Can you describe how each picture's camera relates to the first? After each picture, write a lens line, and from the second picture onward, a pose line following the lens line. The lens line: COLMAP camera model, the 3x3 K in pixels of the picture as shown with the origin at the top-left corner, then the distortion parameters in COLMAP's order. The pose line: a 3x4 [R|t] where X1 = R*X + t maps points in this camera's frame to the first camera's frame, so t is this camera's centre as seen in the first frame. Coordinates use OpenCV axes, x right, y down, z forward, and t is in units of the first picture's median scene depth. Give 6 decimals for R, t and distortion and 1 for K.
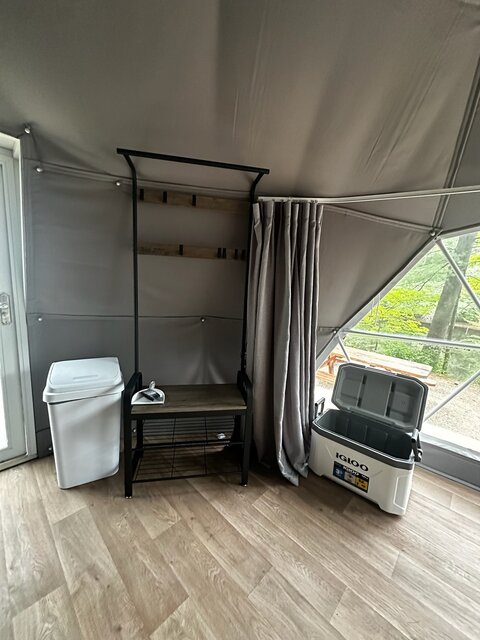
lens RADIAL K [[255.1, 0, 240.7], [0, 255.1, 320.3], [0, 0, 1]] dist [-0.004049, 0.000694]
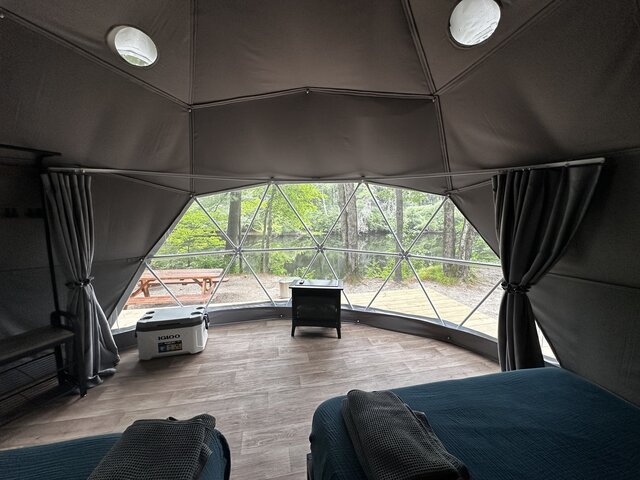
lens RADIAL K [[255.1, 0, 320.4], [0, 255.1, 239.7], [0, 0, 1]] dist [-0.004049, 0.000694]
pose [[0.558379, -0.151082, 0.815713, -0.251085], [0.148166, 0.985629, 0.081129, -0.039184], [-0.816248, 0.075560, 0.572740, -0.748796]]
